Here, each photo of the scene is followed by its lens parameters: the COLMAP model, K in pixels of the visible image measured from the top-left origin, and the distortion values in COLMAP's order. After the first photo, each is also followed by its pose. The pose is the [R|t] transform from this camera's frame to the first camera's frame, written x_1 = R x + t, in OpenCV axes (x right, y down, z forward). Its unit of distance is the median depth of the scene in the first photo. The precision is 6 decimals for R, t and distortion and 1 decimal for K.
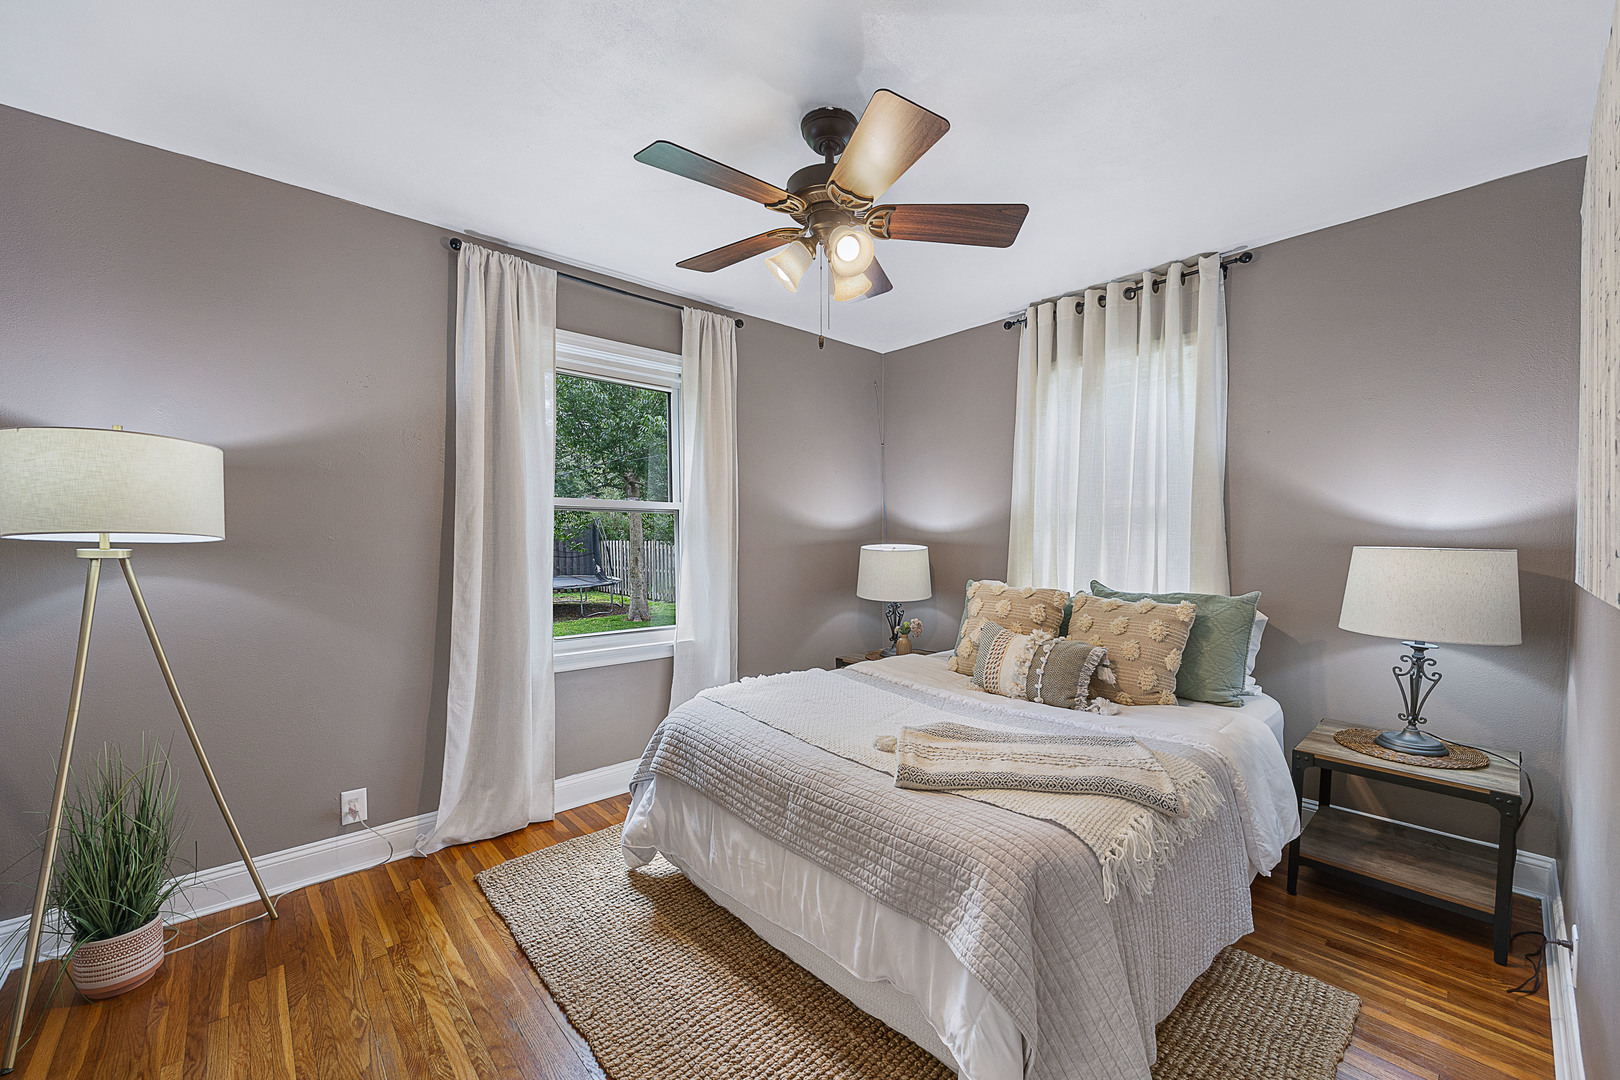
lens RADIAL K [[621.6, 0, 811.8], [0, 621.6, 536.4], [0, 0, 1]] dist [-0.002301, 0.000141]
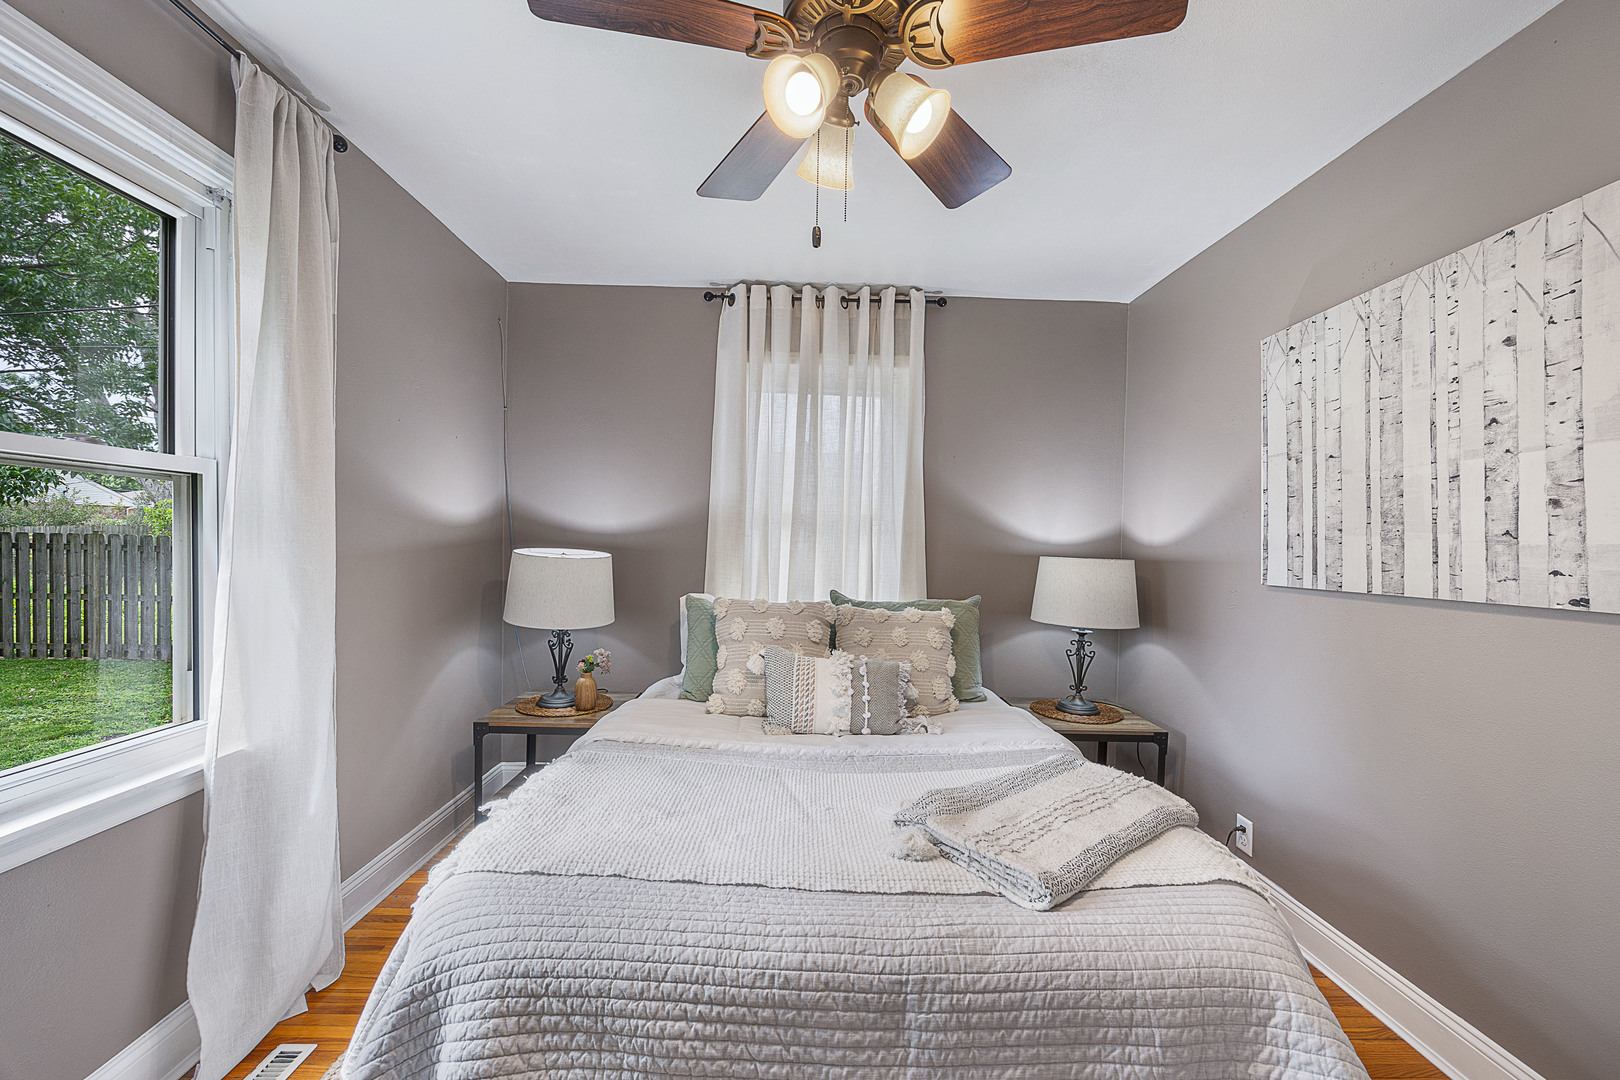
lens RADIAL K [[639.8, 0, 810.4], [0, 639.8, 523.7], [0, 0, 1]] dist [0.000096, 0.000121]
pose [[0.654235, 0.034853, 0.755488, -0.376272], [-0.021954, 0.999392, -0.027093, -0.003683], [-0.755973, 0.001140, 0.654602, 0.461894]]
